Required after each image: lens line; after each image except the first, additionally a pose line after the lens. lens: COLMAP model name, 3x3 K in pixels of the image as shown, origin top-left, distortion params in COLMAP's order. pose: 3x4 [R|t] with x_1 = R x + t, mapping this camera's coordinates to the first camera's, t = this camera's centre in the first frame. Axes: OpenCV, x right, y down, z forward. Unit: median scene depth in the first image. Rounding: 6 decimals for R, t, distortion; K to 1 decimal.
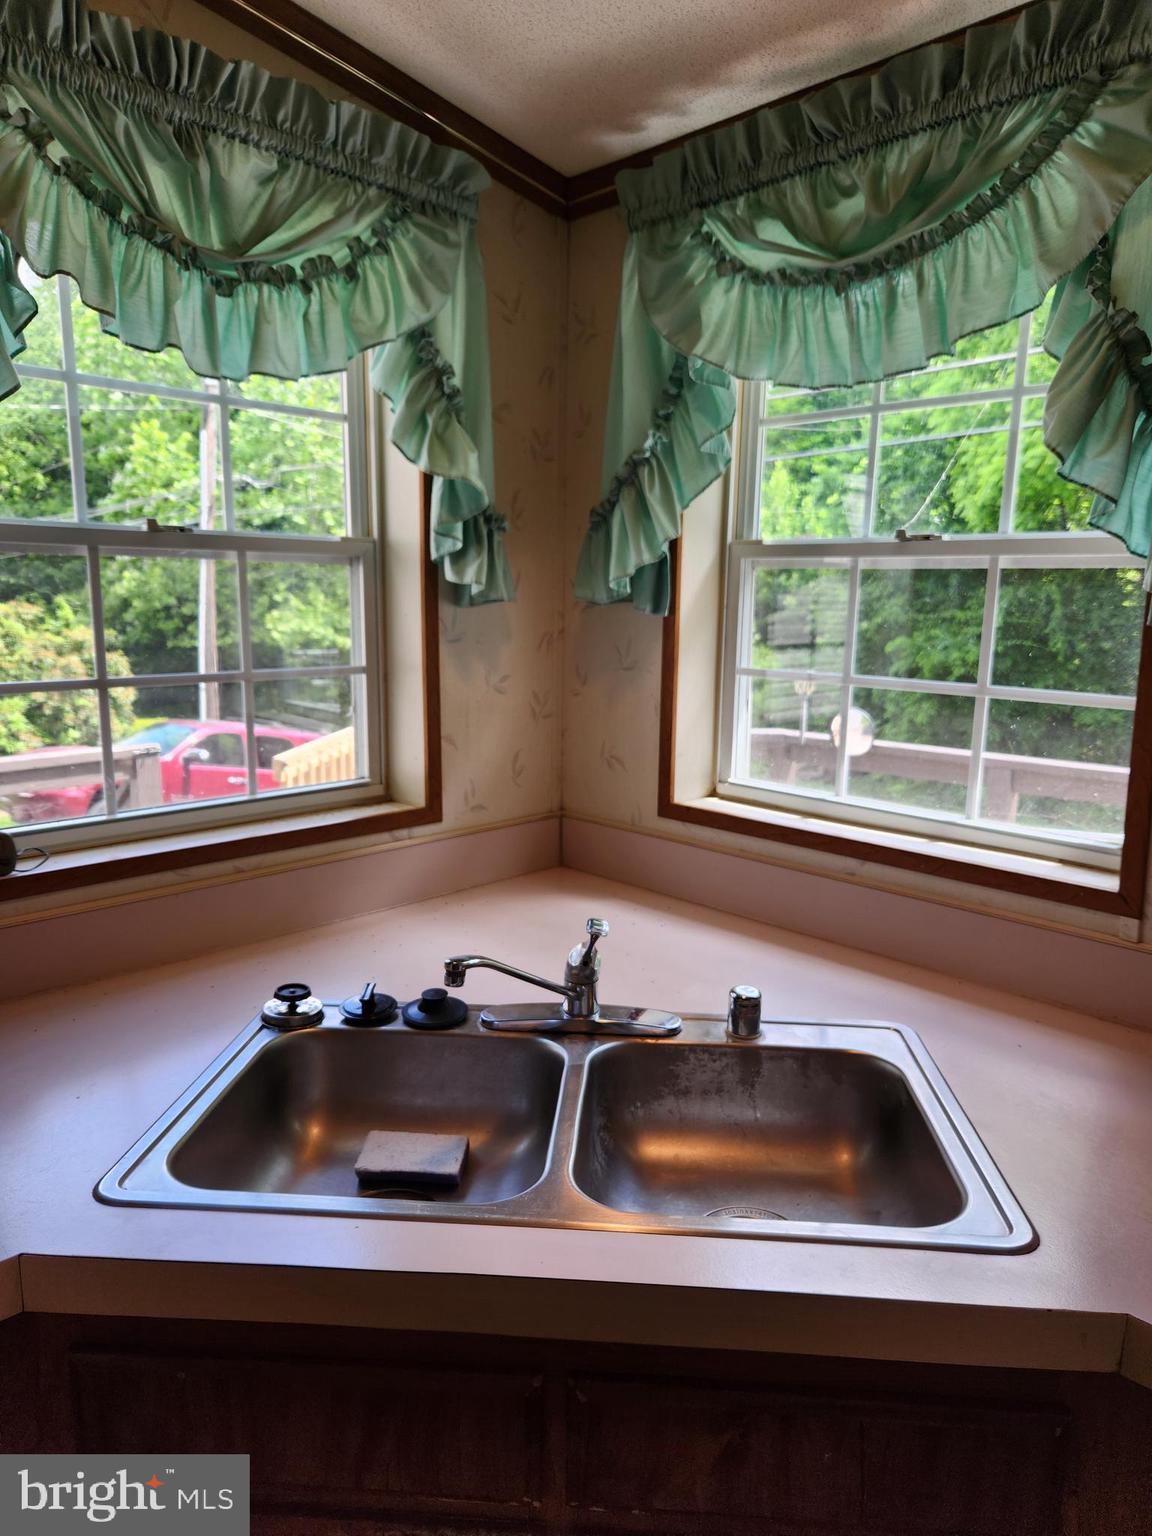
lens RADIAL K [[1046.8, 0, 588.1], [0, 1046.8, 769.6], [0, 0, 1]] dist [0.059411, -0.043064]
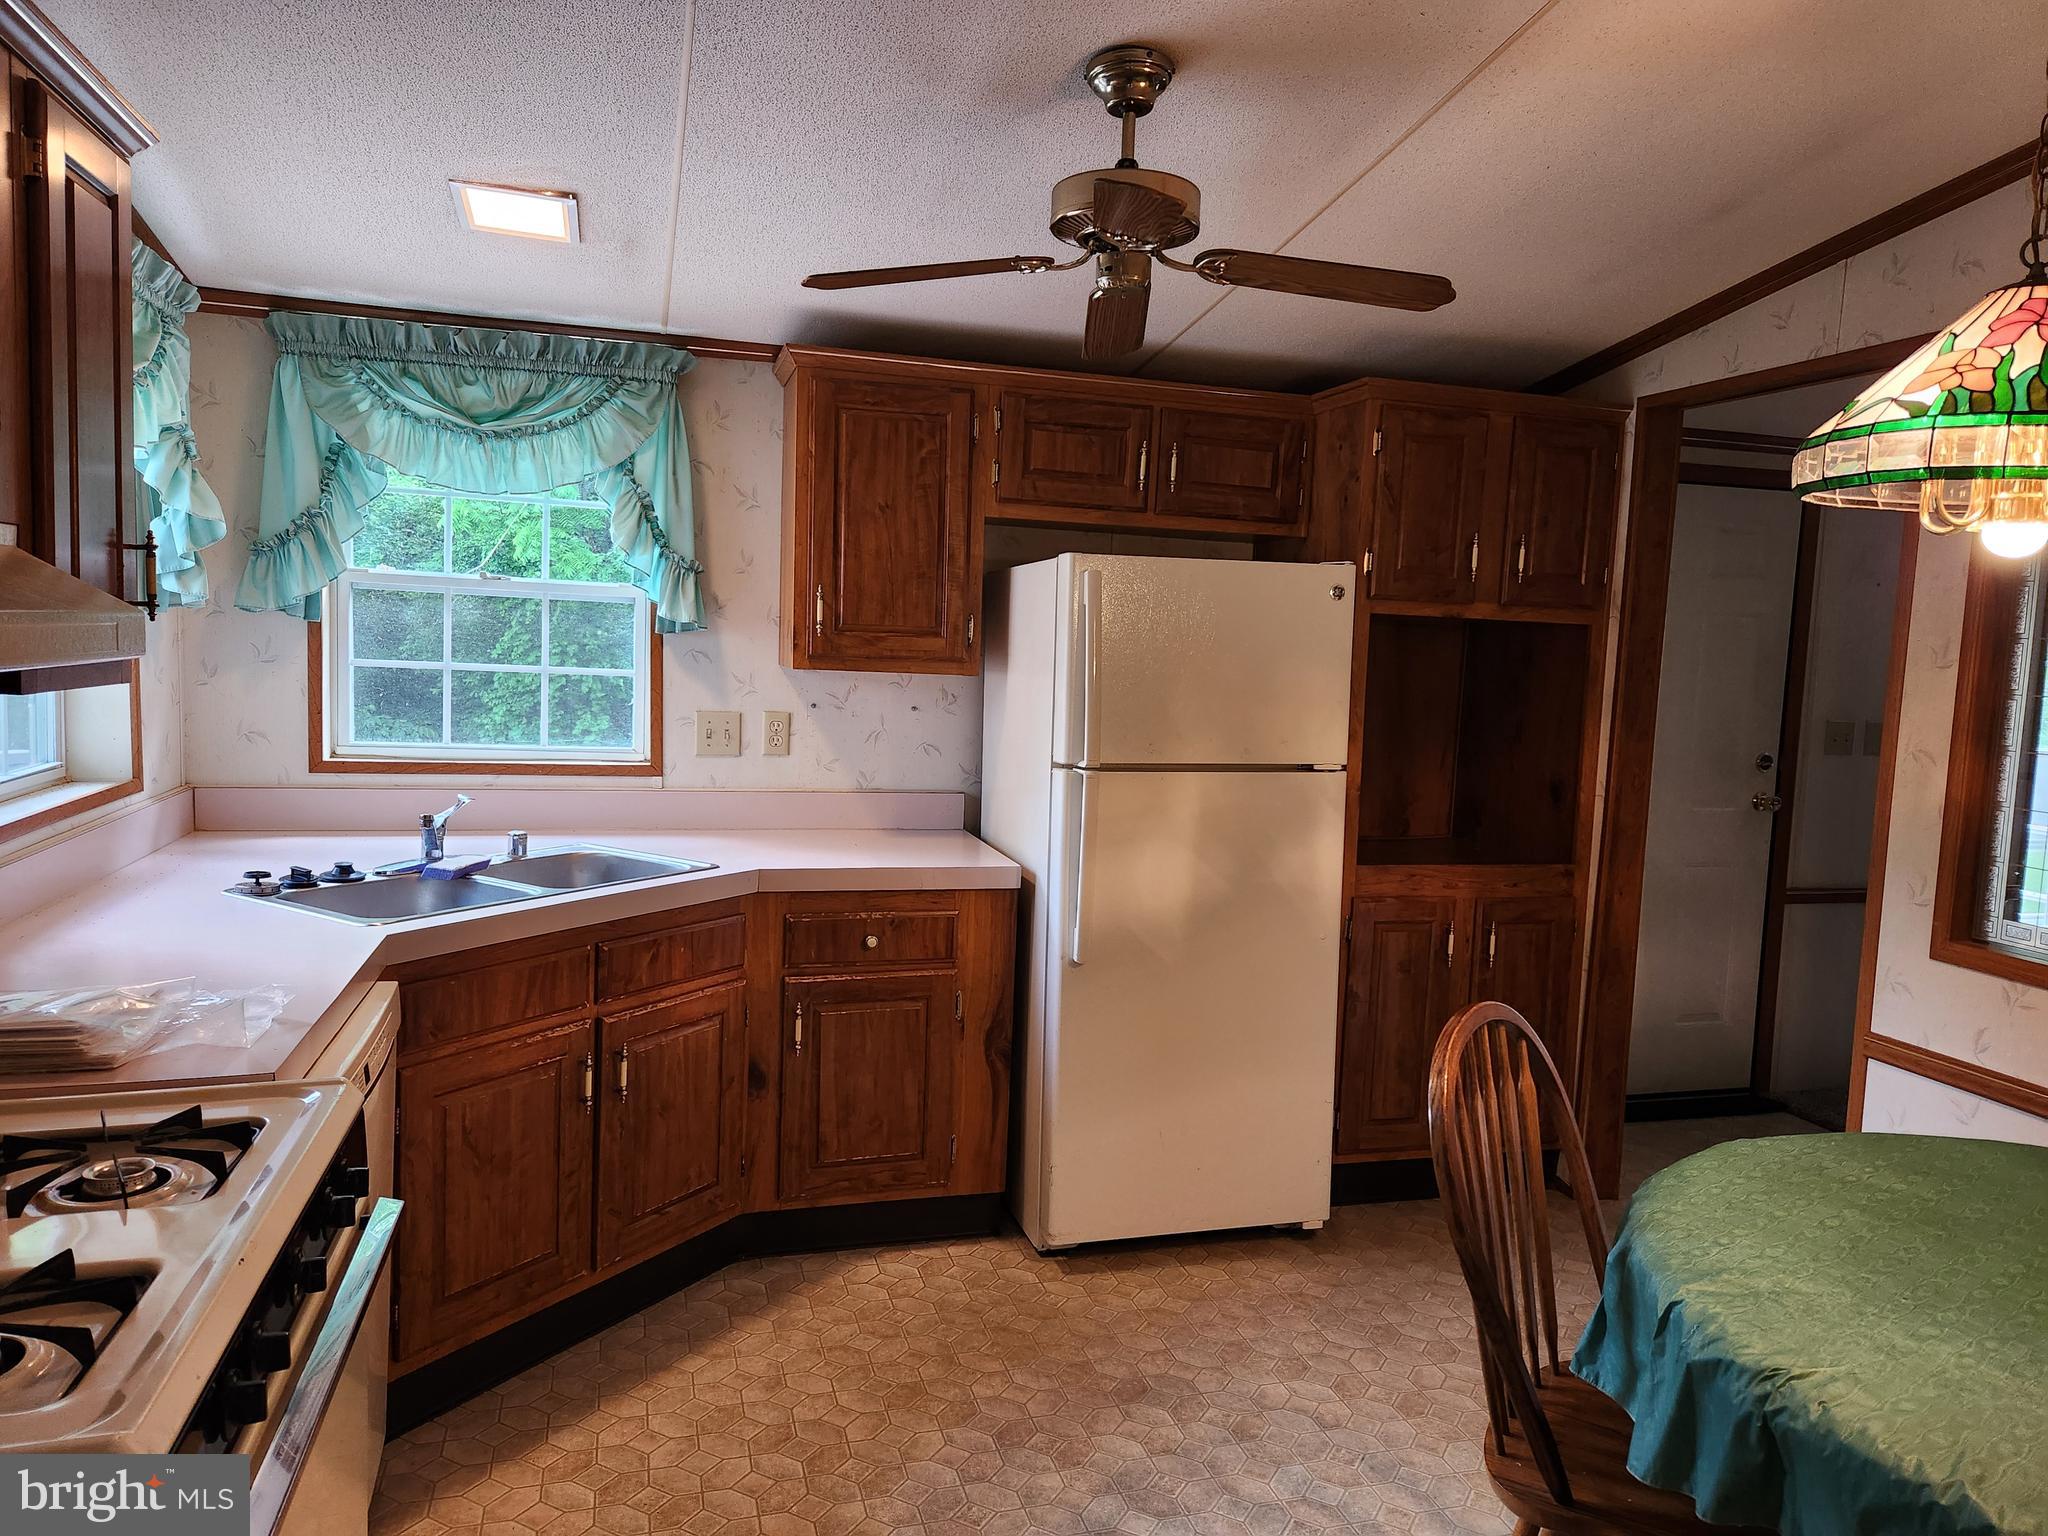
lens RADIAL K [[1395.7, 0, 1025.4], [0, 1395.7, 760.6], [0, 0, 1]] dist [0.059411, -0.043064]
pose [[0.471527, -0.071126, 0.878978, -1.417952], [0.118002, 0.992867, 0.017040, 0.139377], [-0.873921, 0.095686, 0.476557, -0.845185]]
